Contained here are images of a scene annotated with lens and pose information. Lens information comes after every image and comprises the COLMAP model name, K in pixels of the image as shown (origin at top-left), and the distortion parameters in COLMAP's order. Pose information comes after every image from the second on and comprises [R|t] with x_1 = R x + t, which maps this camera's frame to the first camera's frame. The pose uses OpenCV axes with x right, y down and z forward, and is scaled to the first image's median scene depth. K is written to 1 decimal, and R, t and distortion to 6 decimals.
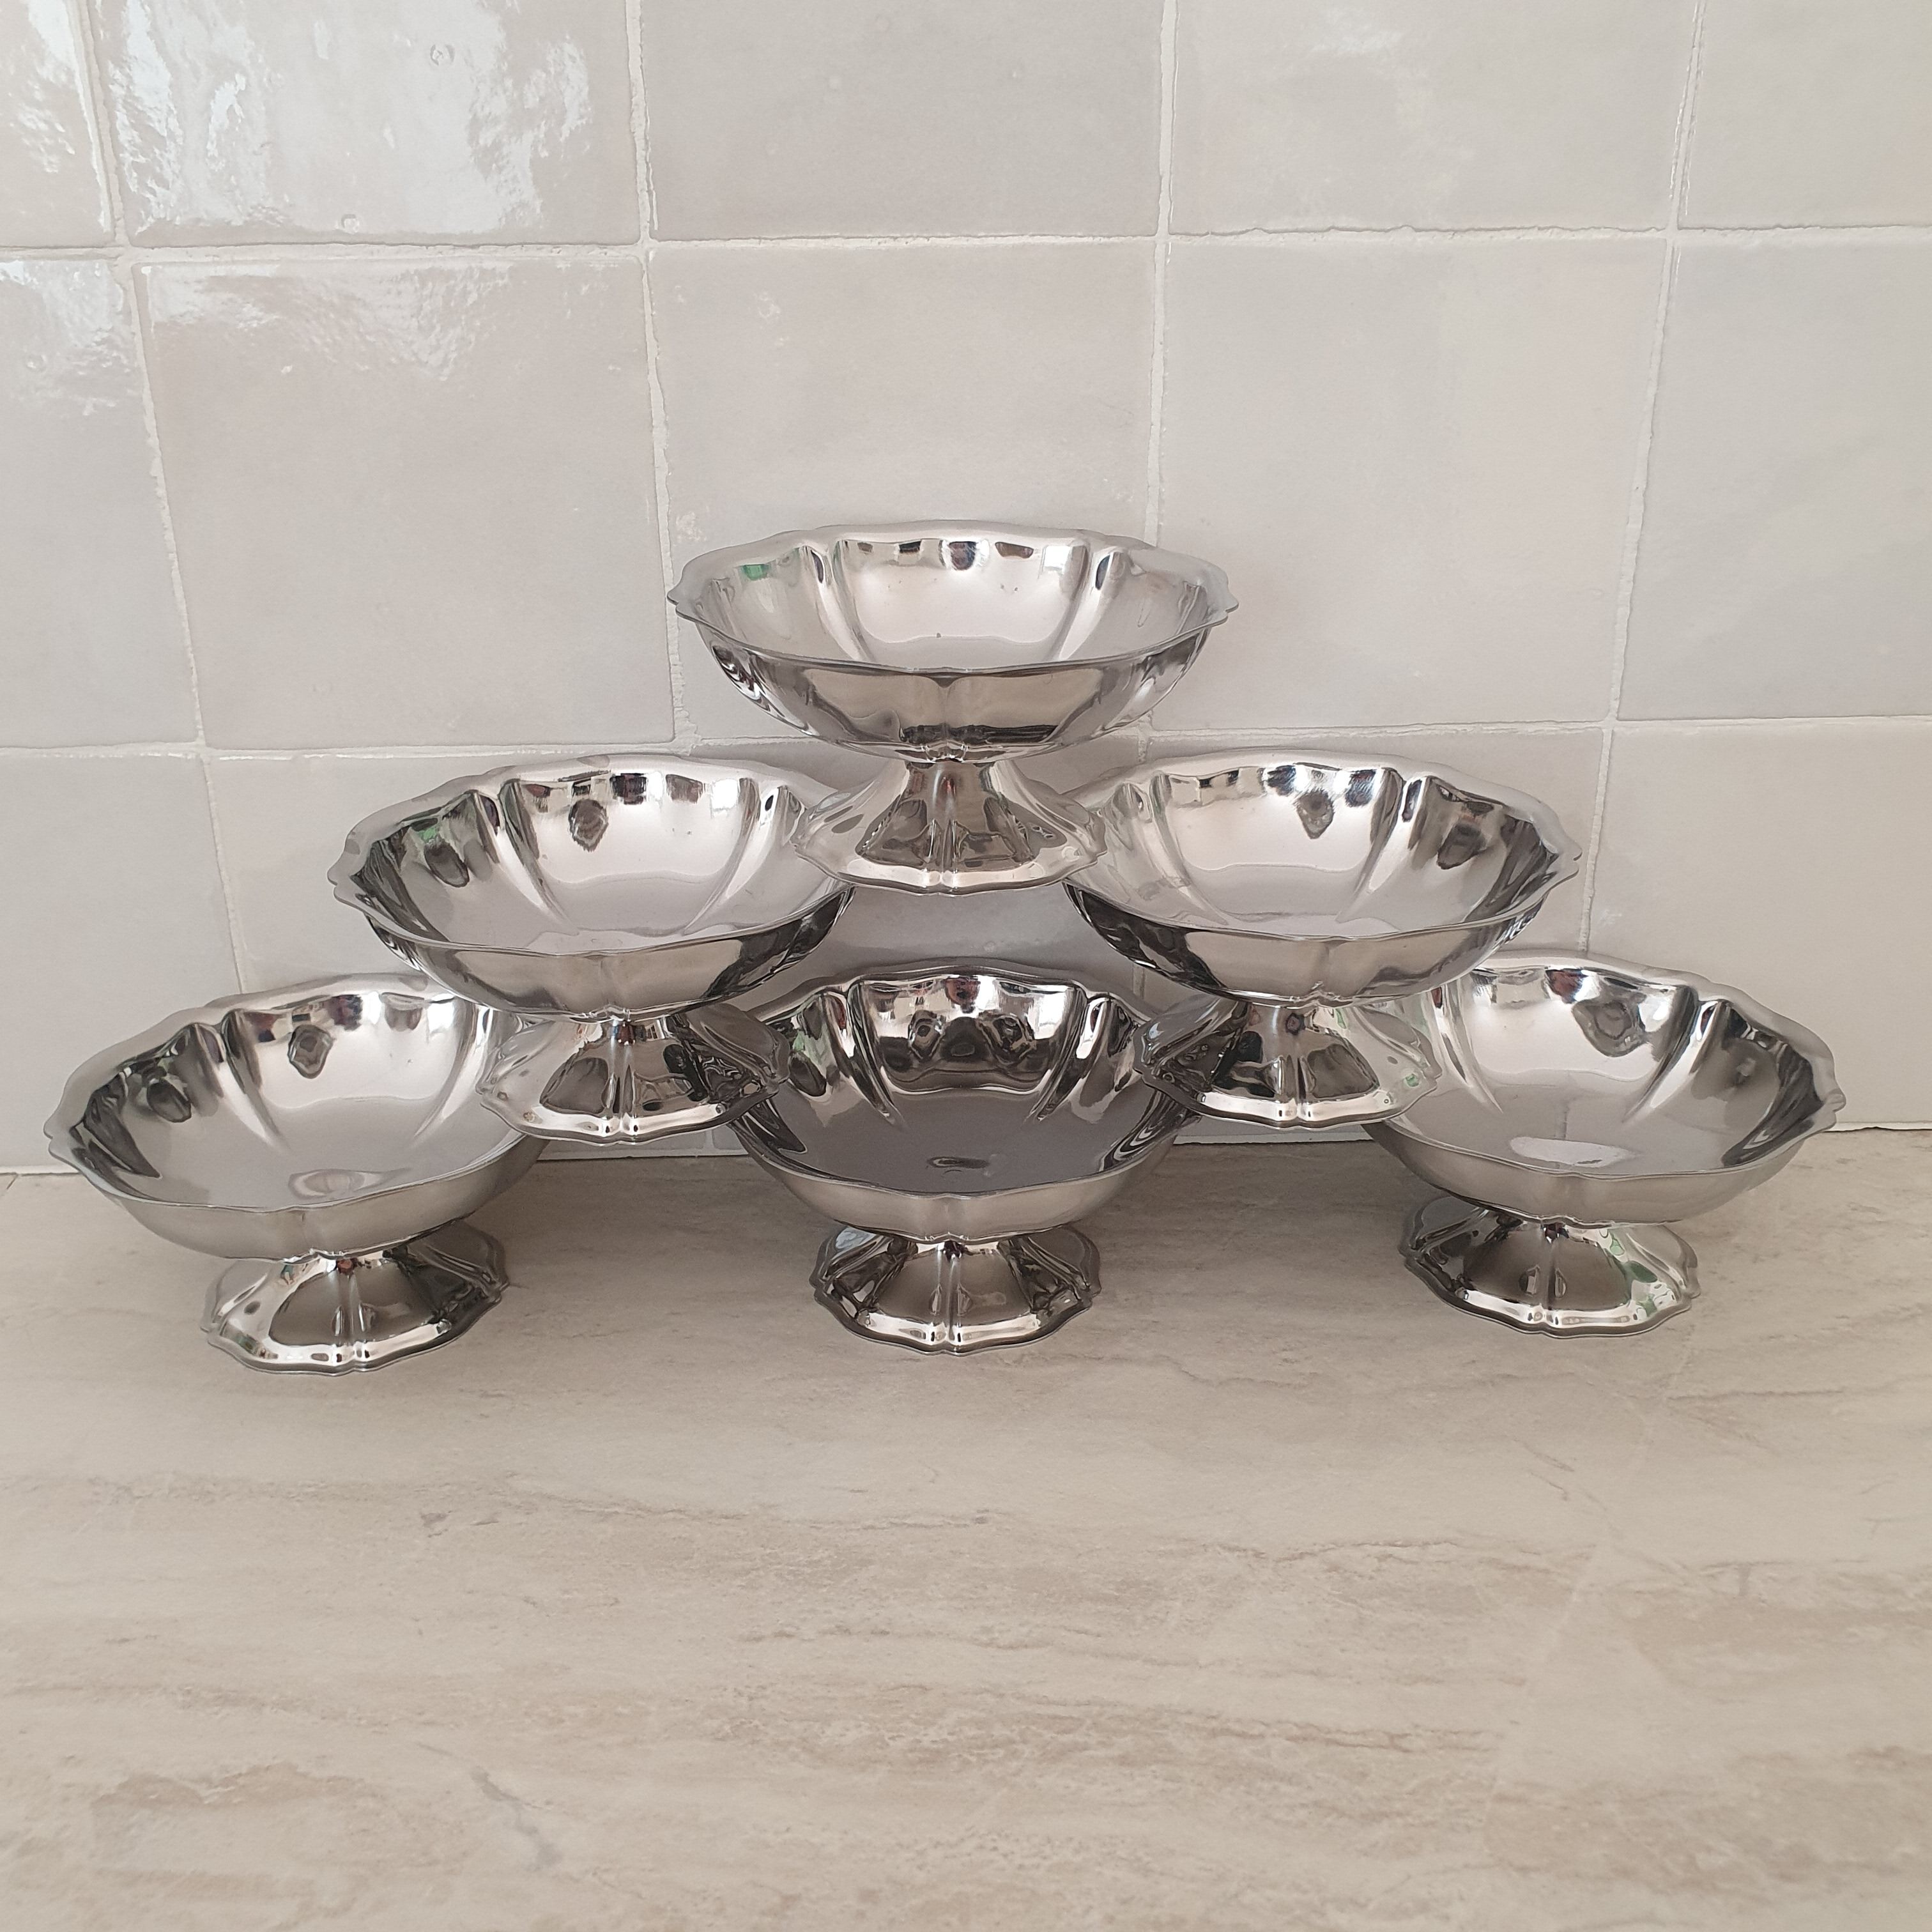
lens RADIAL K [[1990.8, 0, 985.4], [0, 1990.8, 944.3], [0, 0, 1]] dist [0.001939, -0.024943]
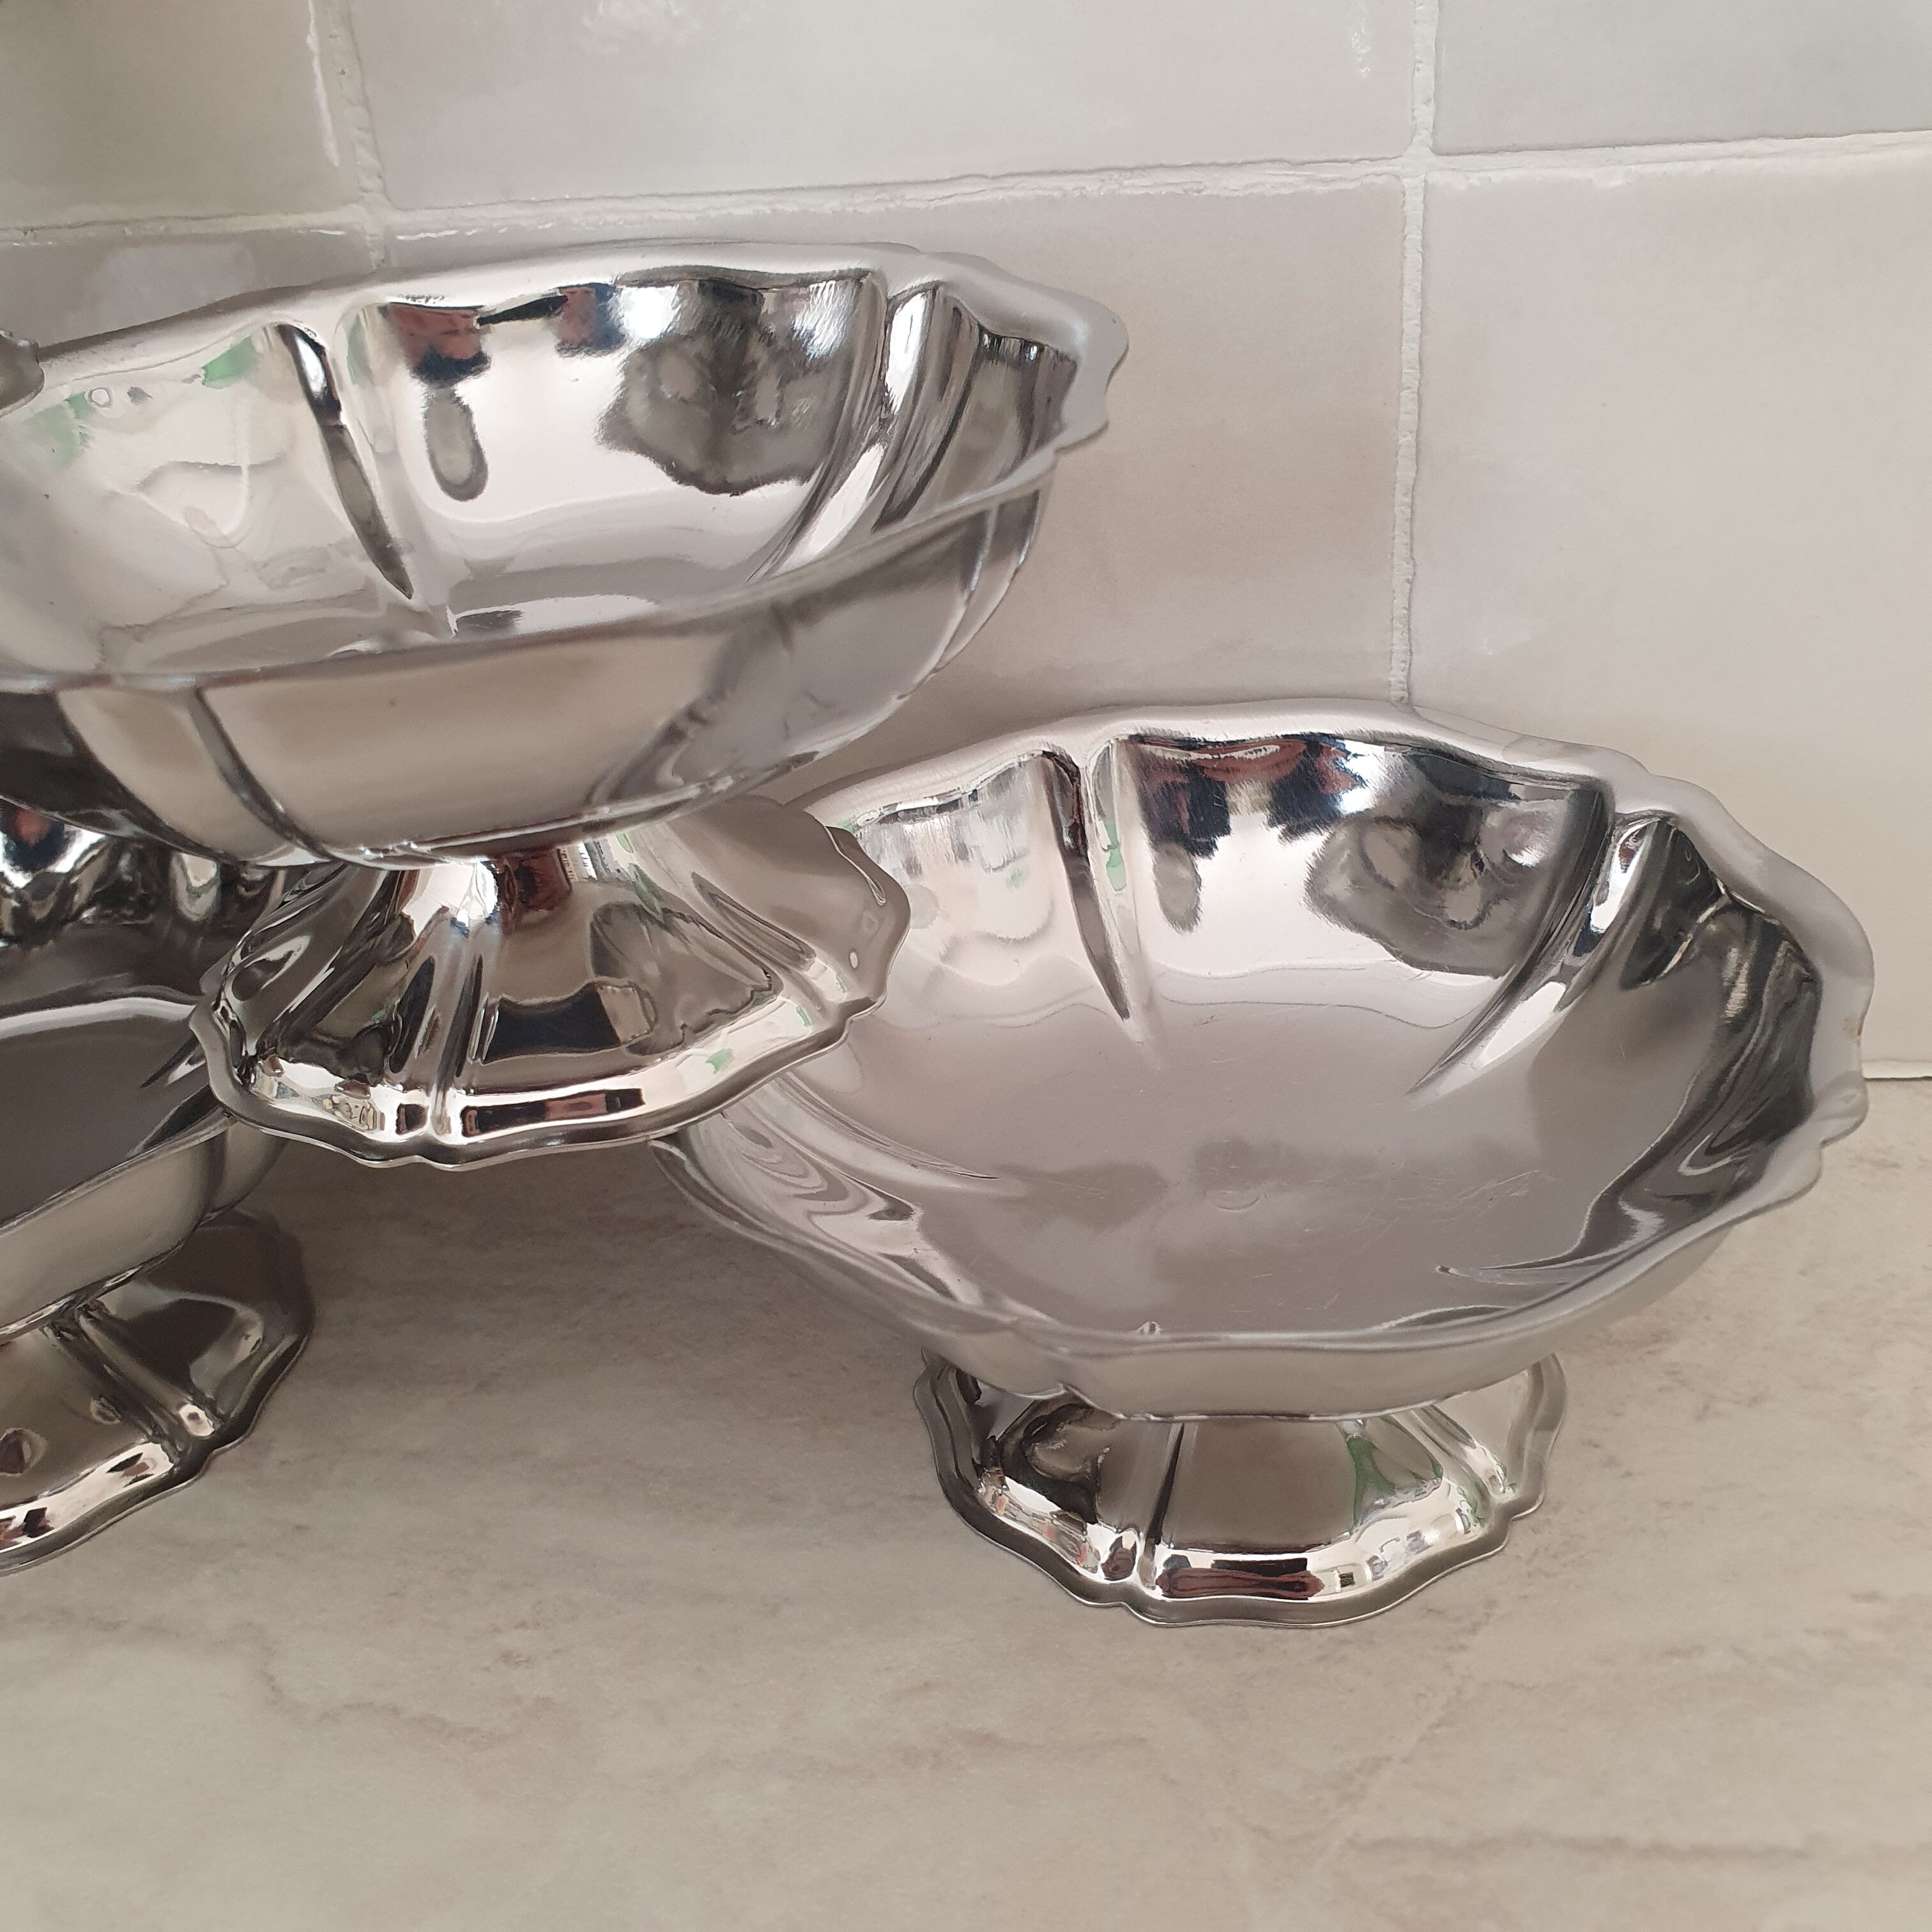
lens RADIAL K [[2126.1, 0, 998.2], [0, 2126.1, 974.4], [0, 0, 1]] dist [-0.031365, -0.028085]
pose [[0.992745, 0.010191, -0.119809, 0.334626], [0.005230, 0.991799, 0.127697, 0.003680], [0.120127, -0.127398, 0.984550, 0.623261]]
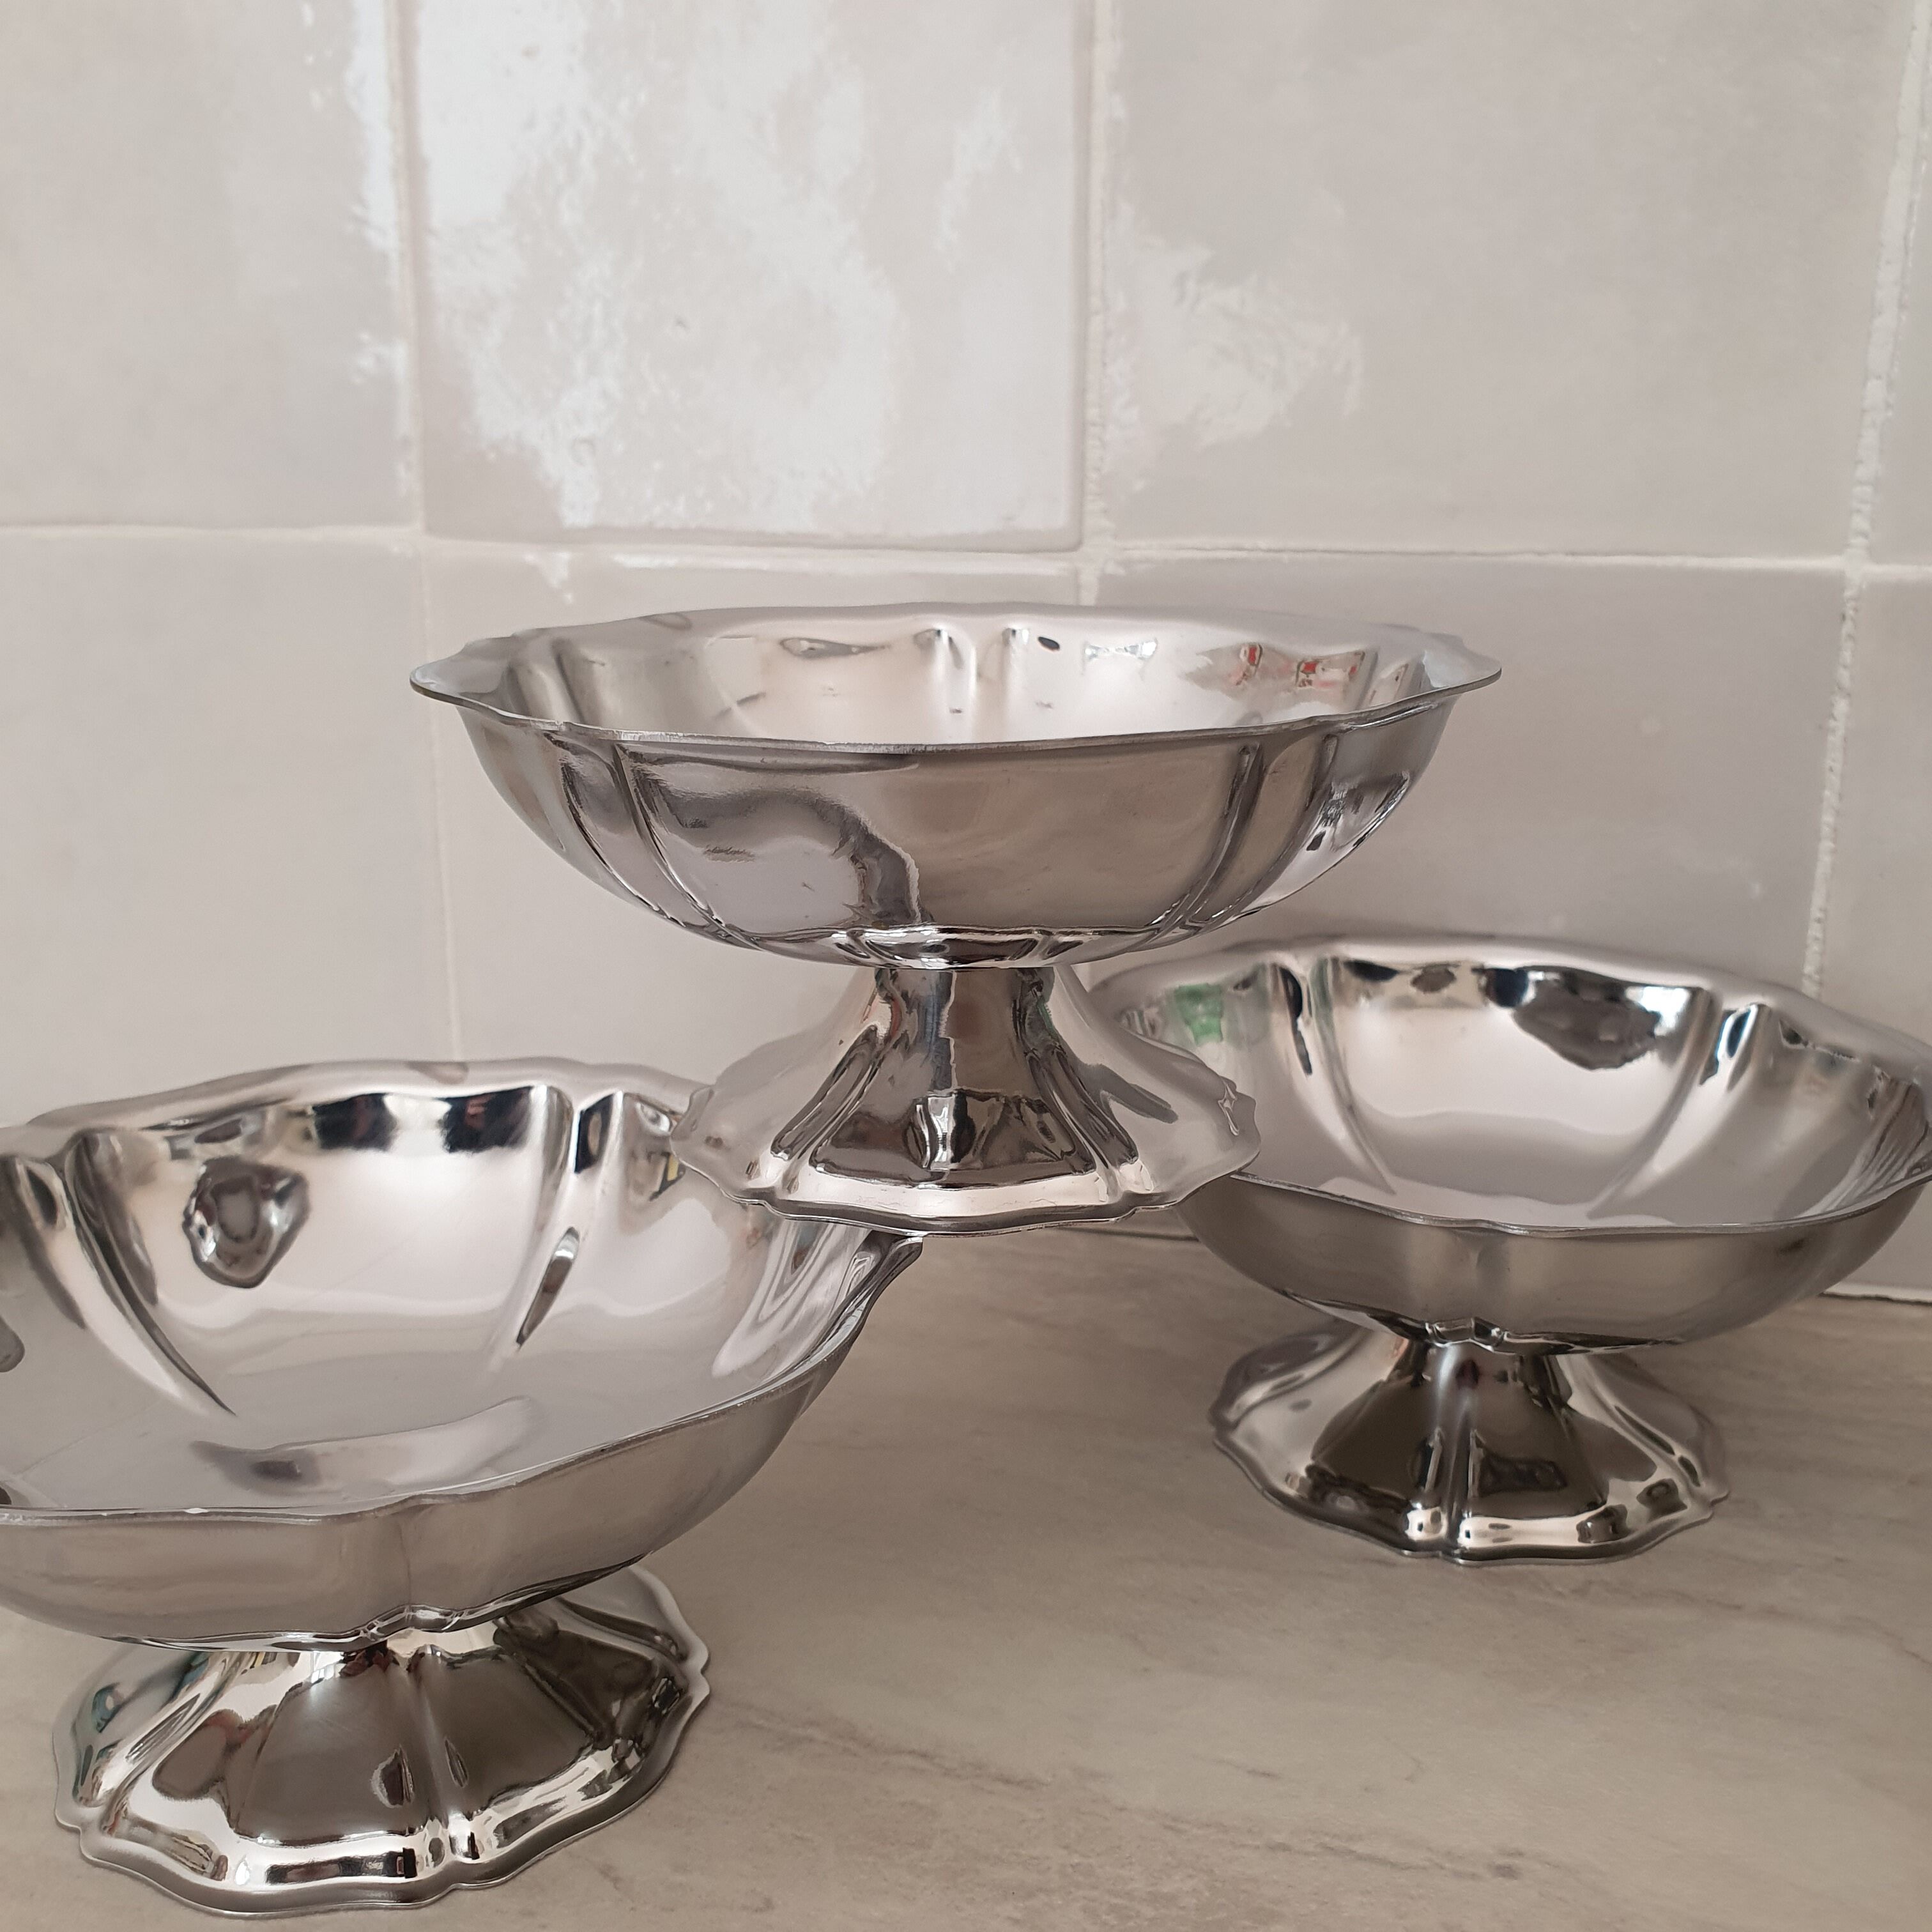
lens RADIAL K [[2099.8, 0, 968.8], [0, 2099.8, 969.4], [0, 0, 1]] dist [-0.011269, -0.029037]
pose [[0.969028, 0.076755, -0.234721, -0.025682], [-0.106624, 0.987354, -0.117320, 0.136450], [0.222748, 0.138713, 0.964957, 0.417015]]
